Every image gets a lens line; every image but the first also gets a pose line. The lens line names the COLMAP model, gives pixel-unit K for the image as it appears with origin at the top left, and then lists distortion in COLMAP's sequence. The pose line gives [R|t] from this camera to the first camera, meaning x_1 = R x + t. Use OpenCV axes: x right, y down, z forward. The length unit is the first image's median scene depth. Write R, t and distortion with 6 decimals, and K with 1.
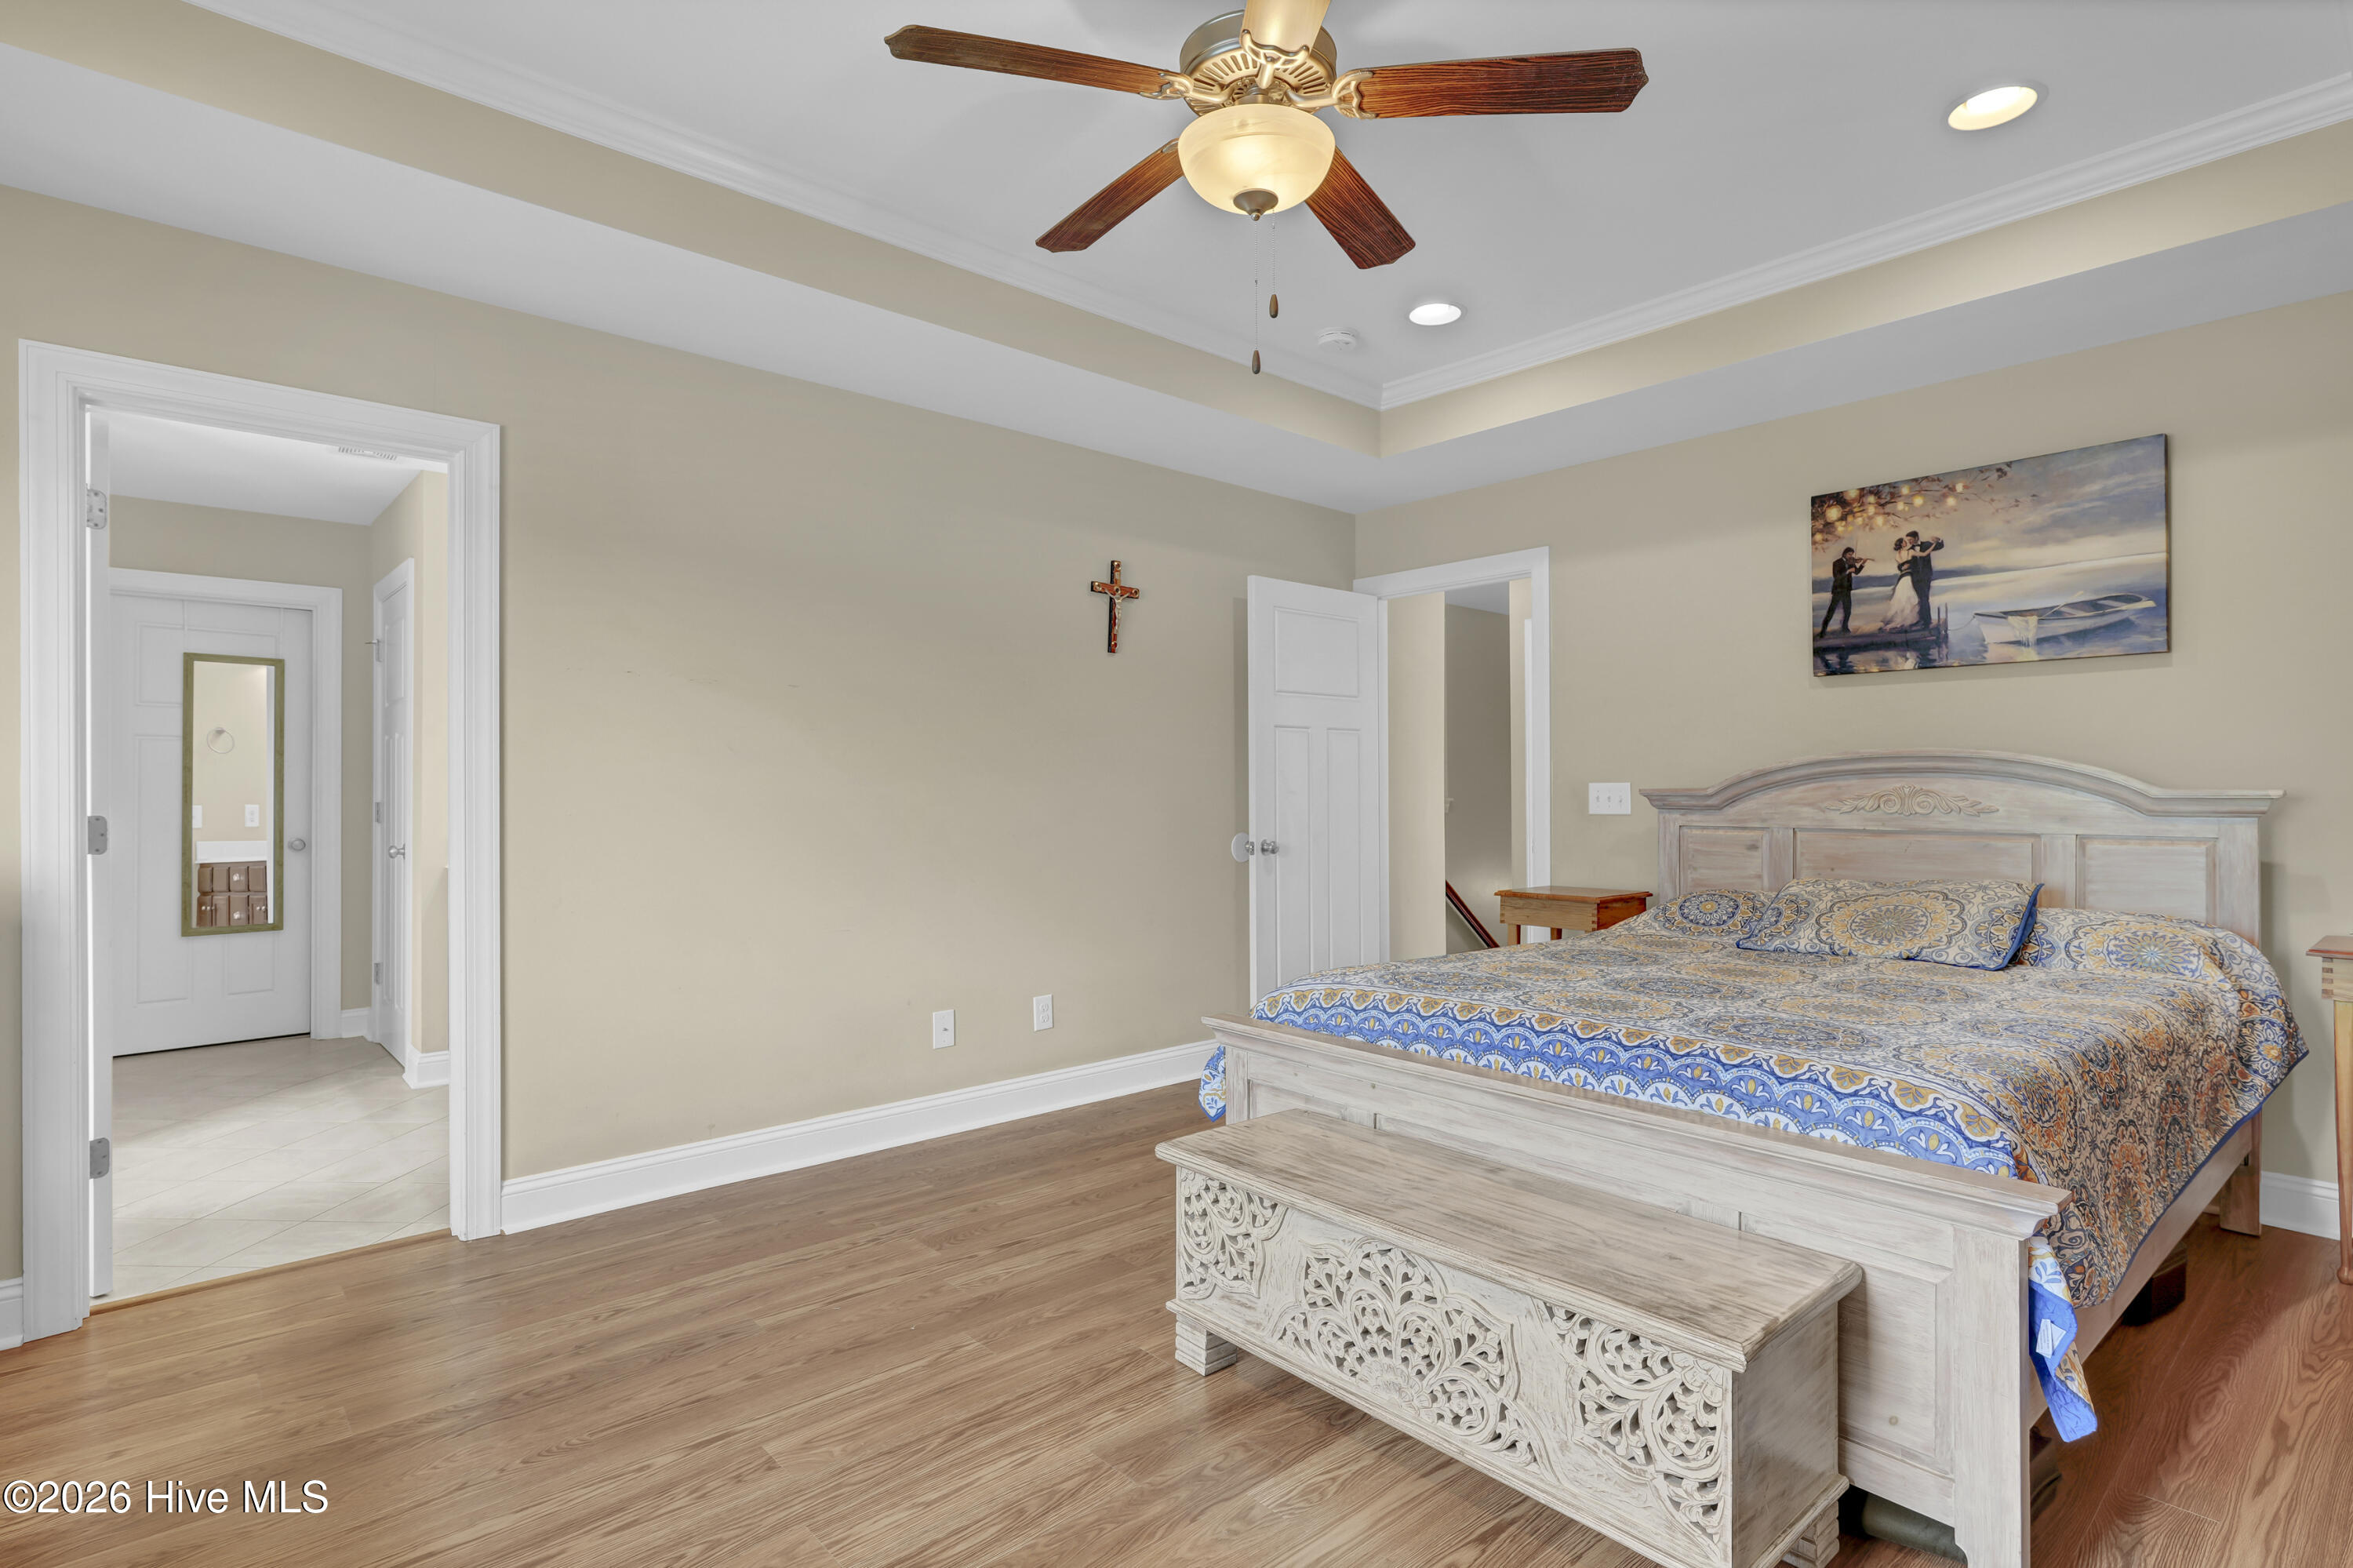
lens RADIAL K [[1142.6, 0, 1184.3], [0, 1142.6, 782.5], [0, 0, 1]] dist [-0.014363, 0.008097]
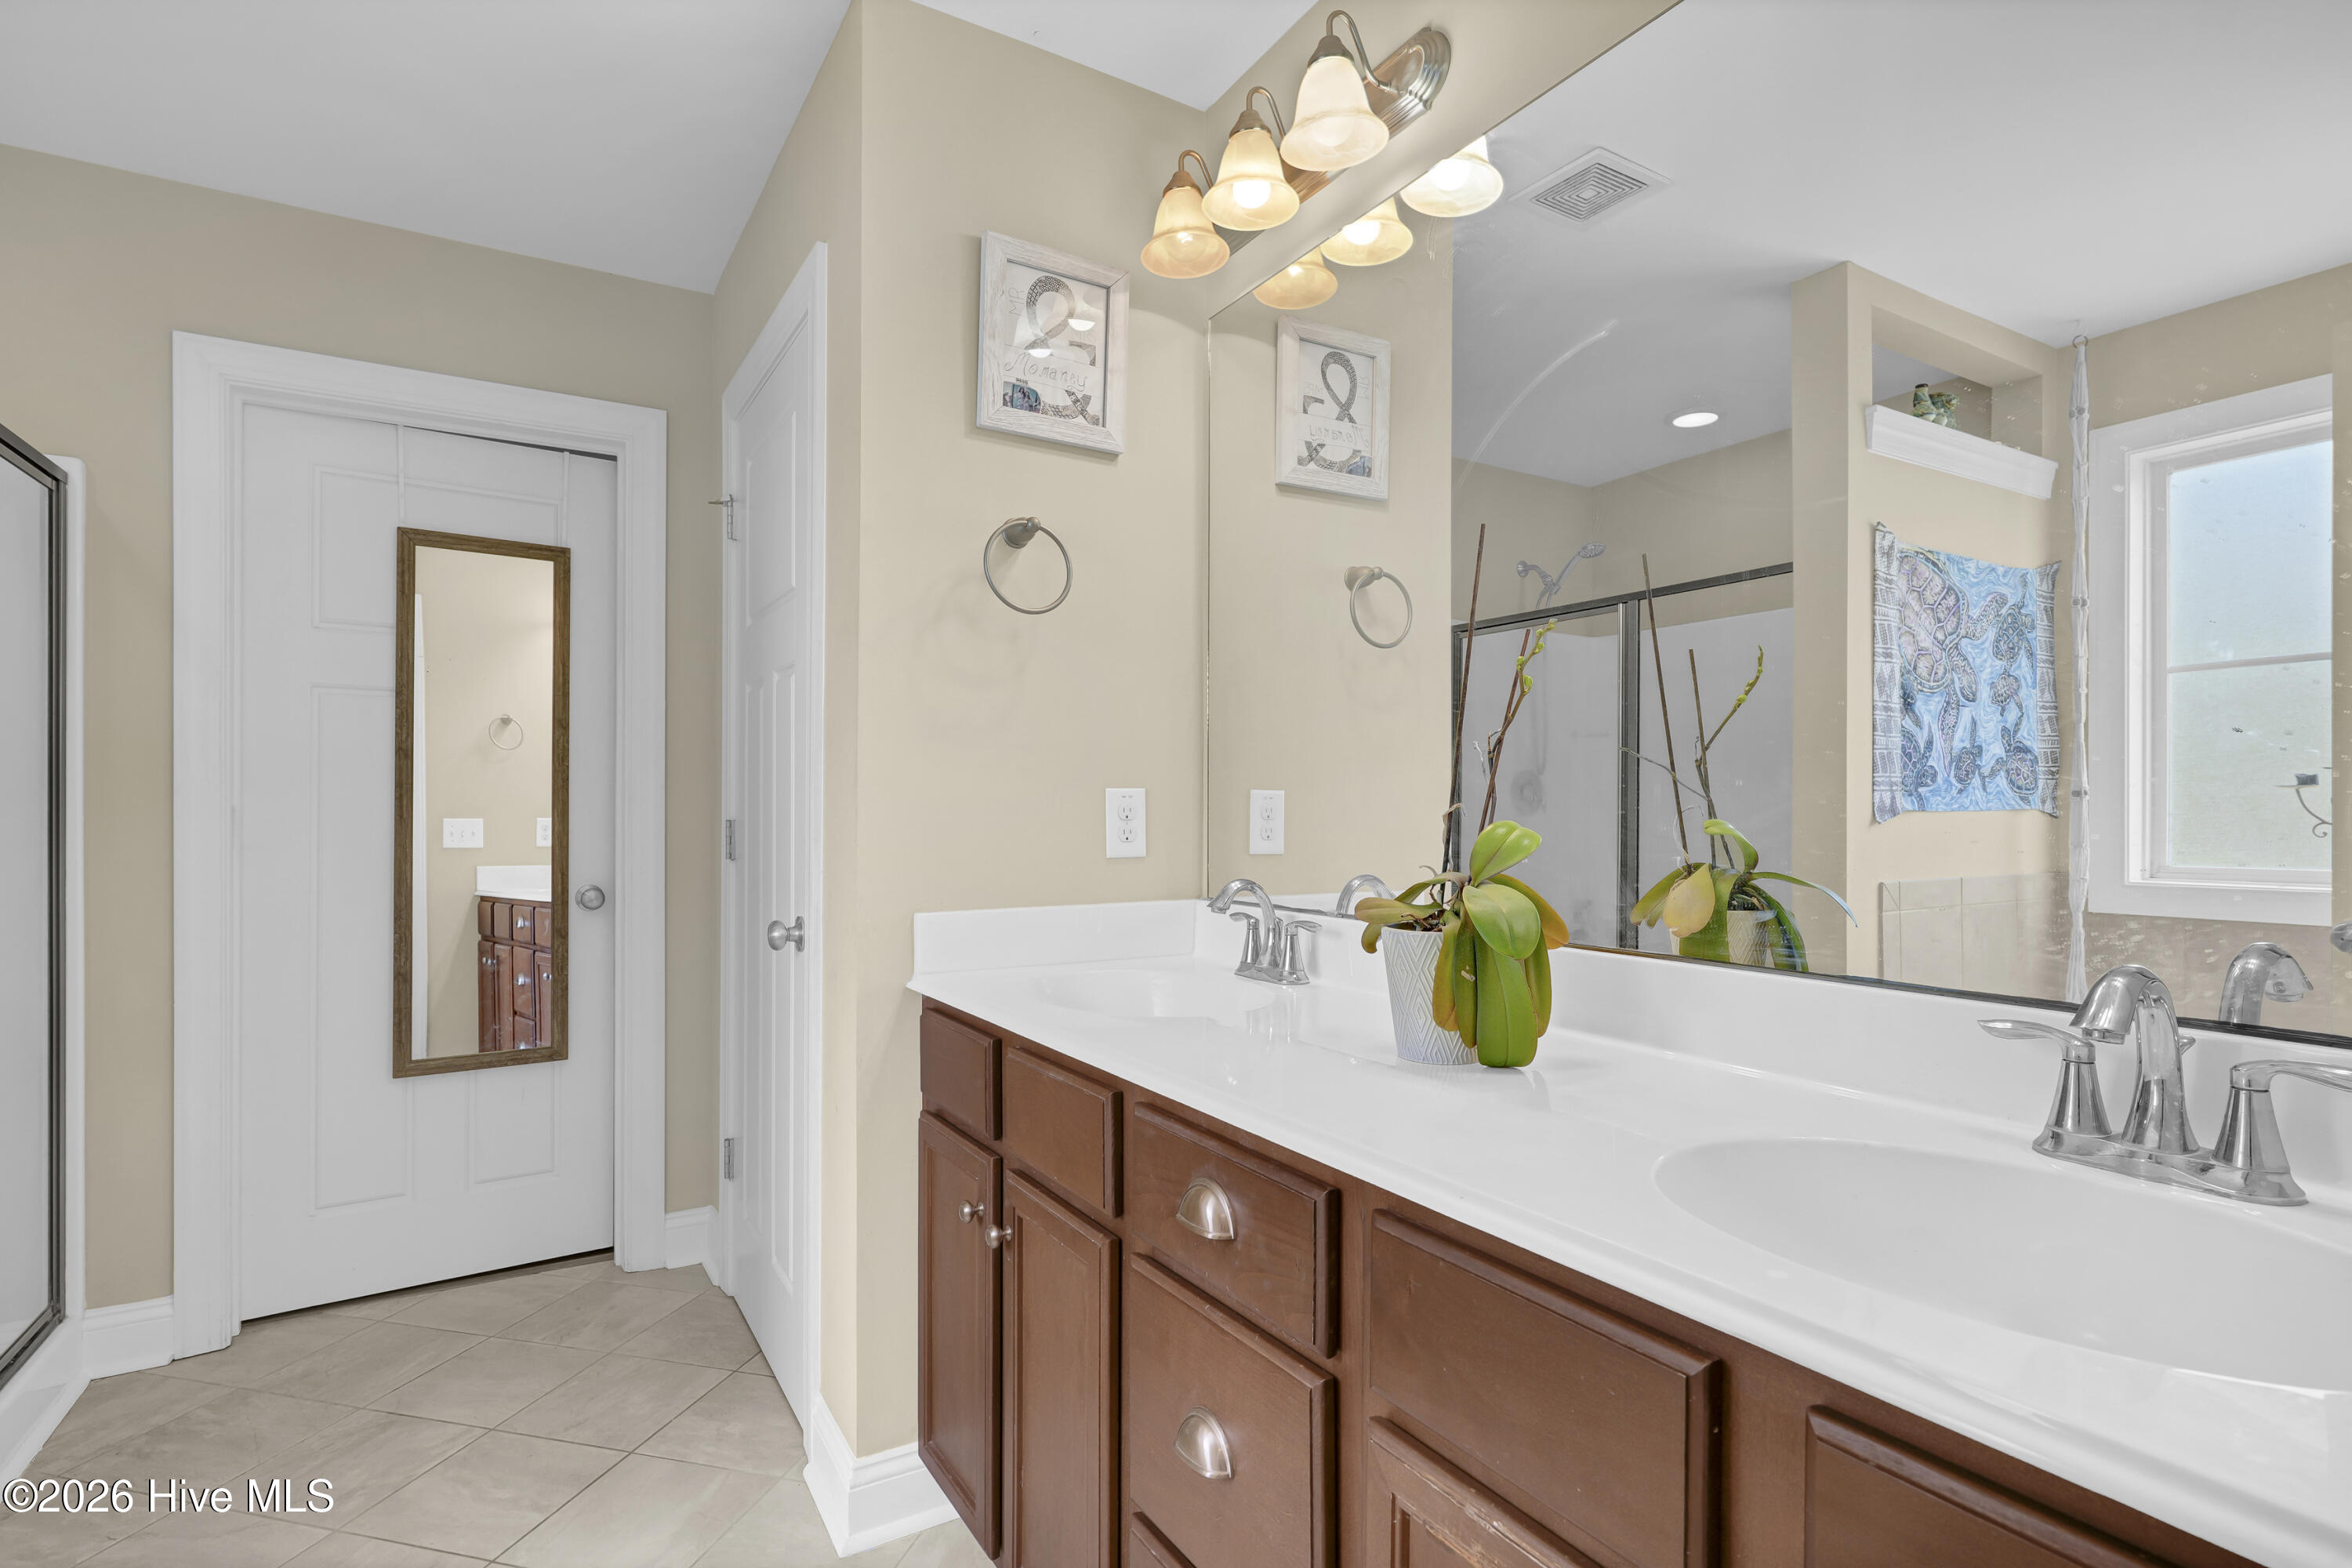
lens RADIAL K [[1142.0, 0, 1166.1], [0, 1142.0, 800.1], [0, 0, 1]] dist [-0.014363, 0.008097]
pose [[0.978524, 0.005421, -0.206062, -0.413753], [-0.004043, 0.999967, 0.007108, 0.004603], [0.206094, -0.006122, 0.978513, 0.542005]]
